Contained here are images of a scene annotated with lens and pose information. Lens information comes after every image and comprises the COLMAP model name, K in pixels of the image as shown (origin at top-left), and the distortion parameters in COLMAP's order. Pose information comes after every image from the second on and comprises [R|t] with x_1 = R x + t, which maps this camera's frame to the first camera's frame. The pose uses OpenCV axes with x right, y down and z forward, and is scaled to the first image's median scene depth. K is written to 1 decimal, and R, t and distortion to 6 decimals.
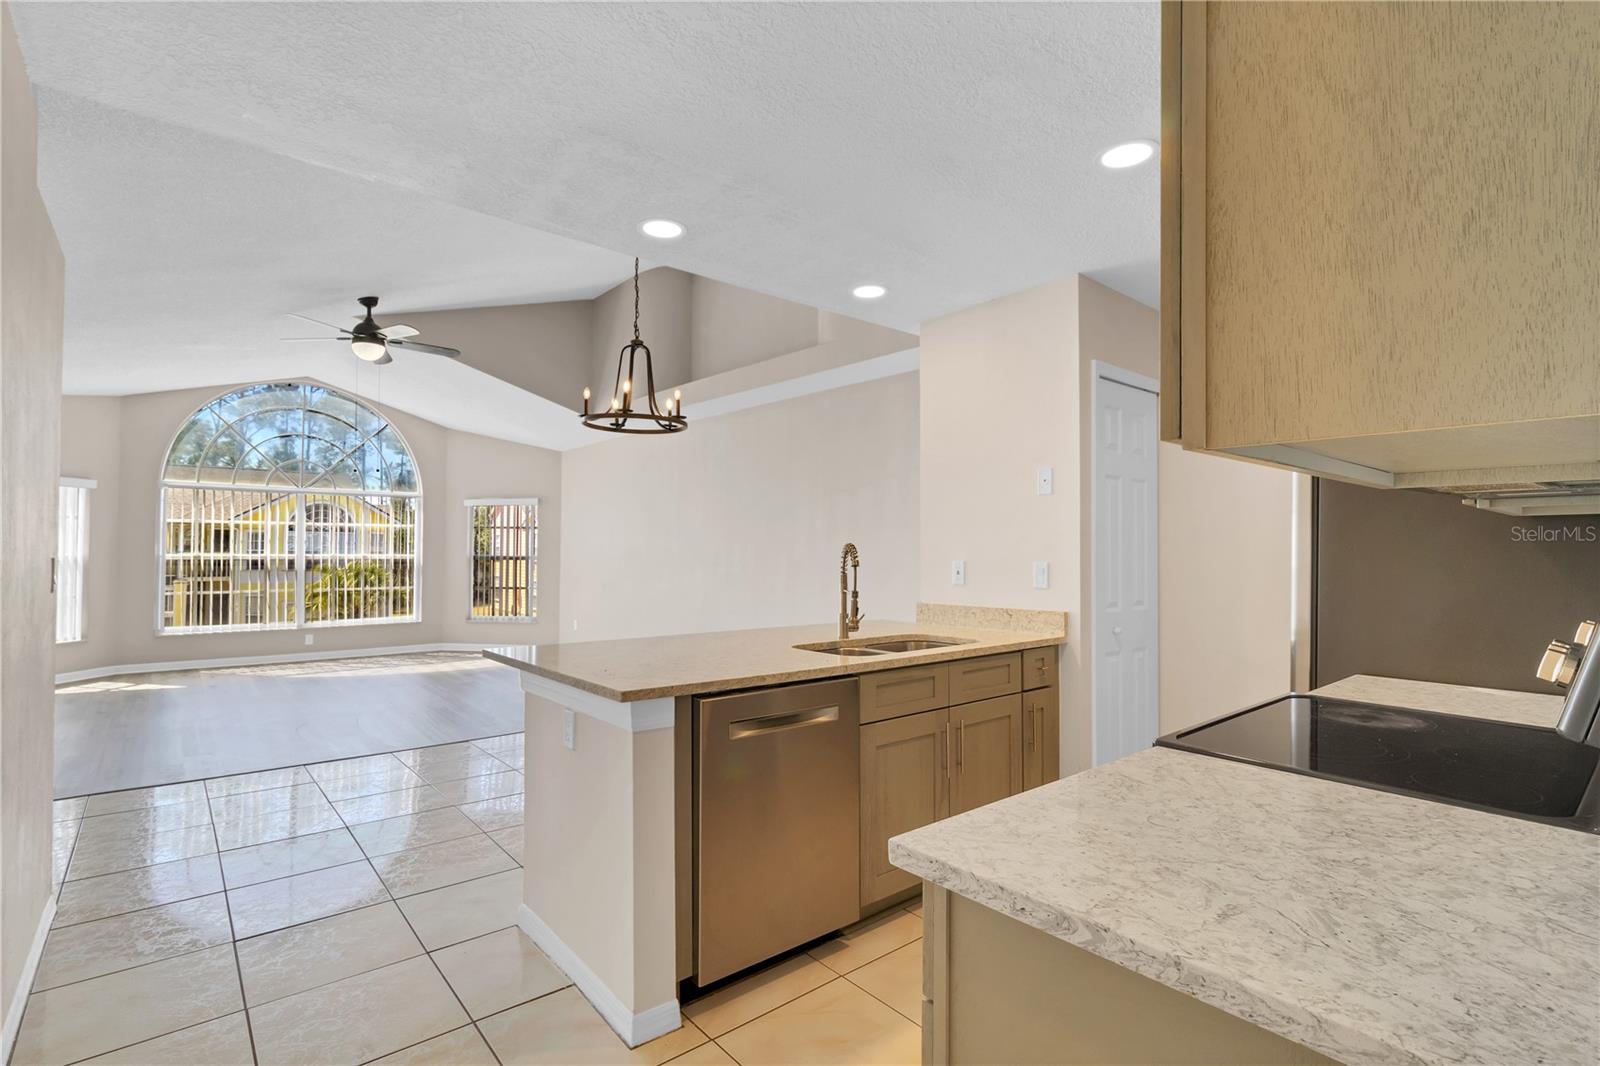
lens RADIAL K [[760.3, 0, 808.0], [0, 760.3, 532.5], [0, 0, 1]] dist [0.001178, -0.000053]
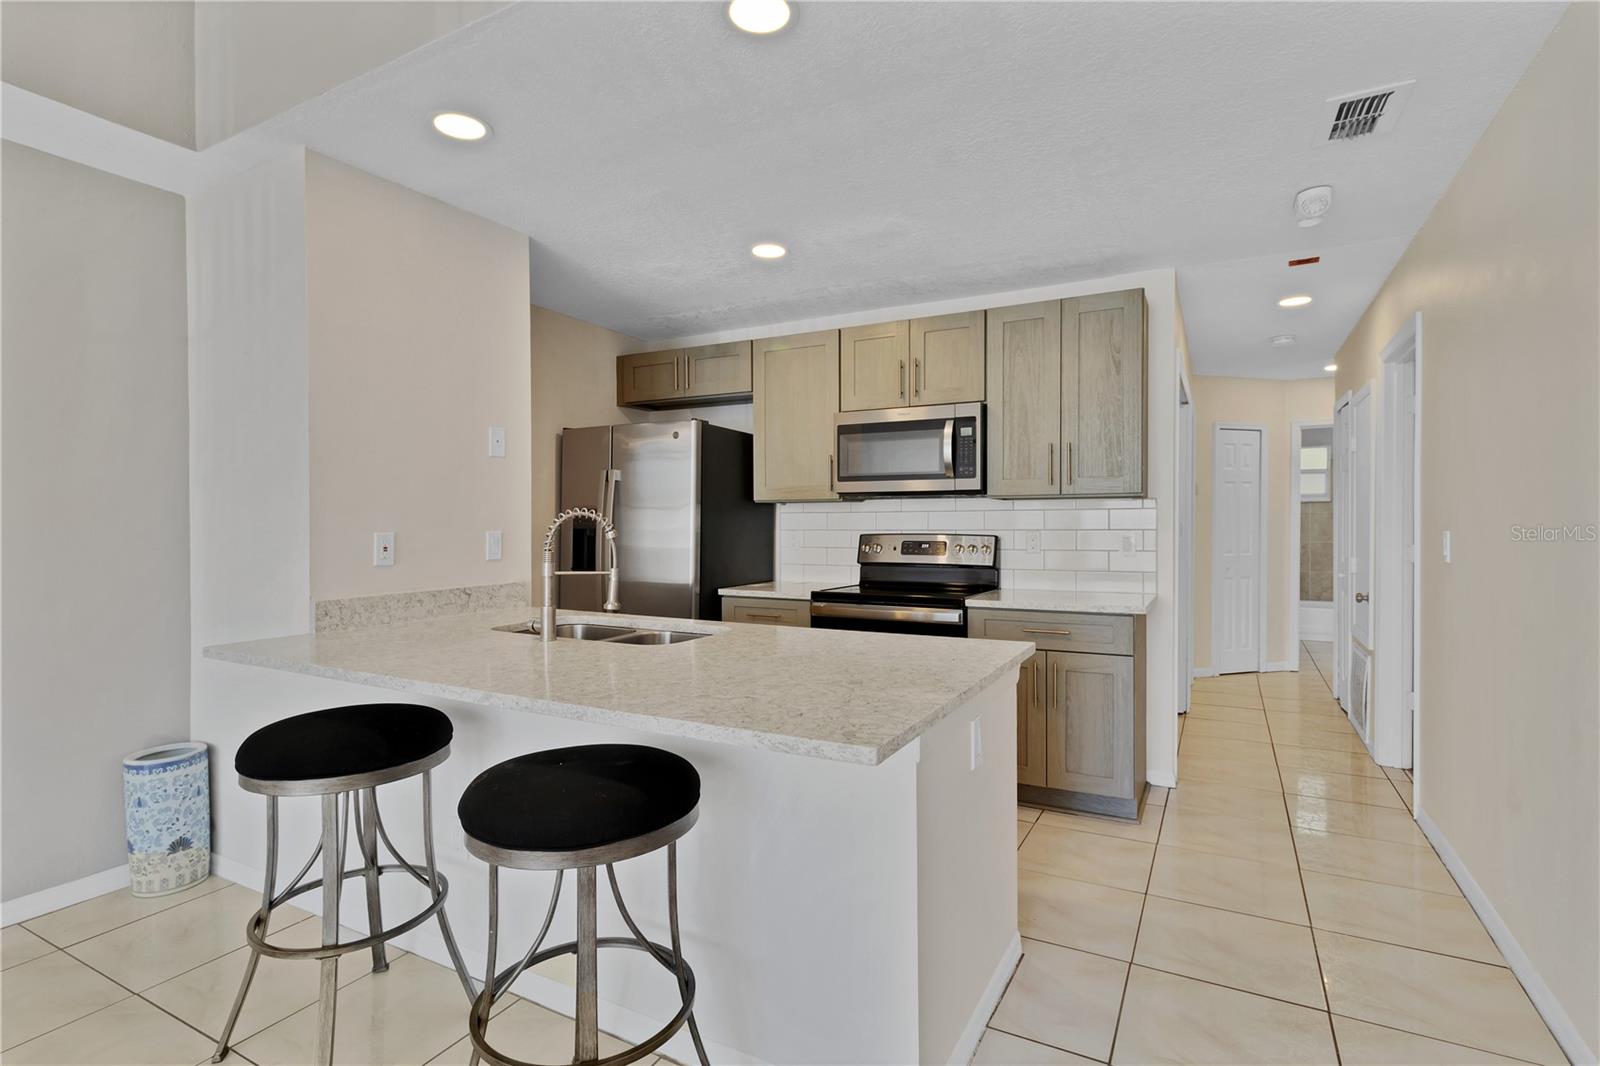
lens RADIAL K [[760.3, 0, 801.8], [0, 760.3, 532.1], [0, 0, 1]] dist [0.001178, -0.000053]
pose [[-0.351597, -0.012315, 0.936071, -0.652955], [-0.018932, 0.999803, 0.006043, 0.026590], [-0.935960, -0.015597, -0.351760, 0.945755]]
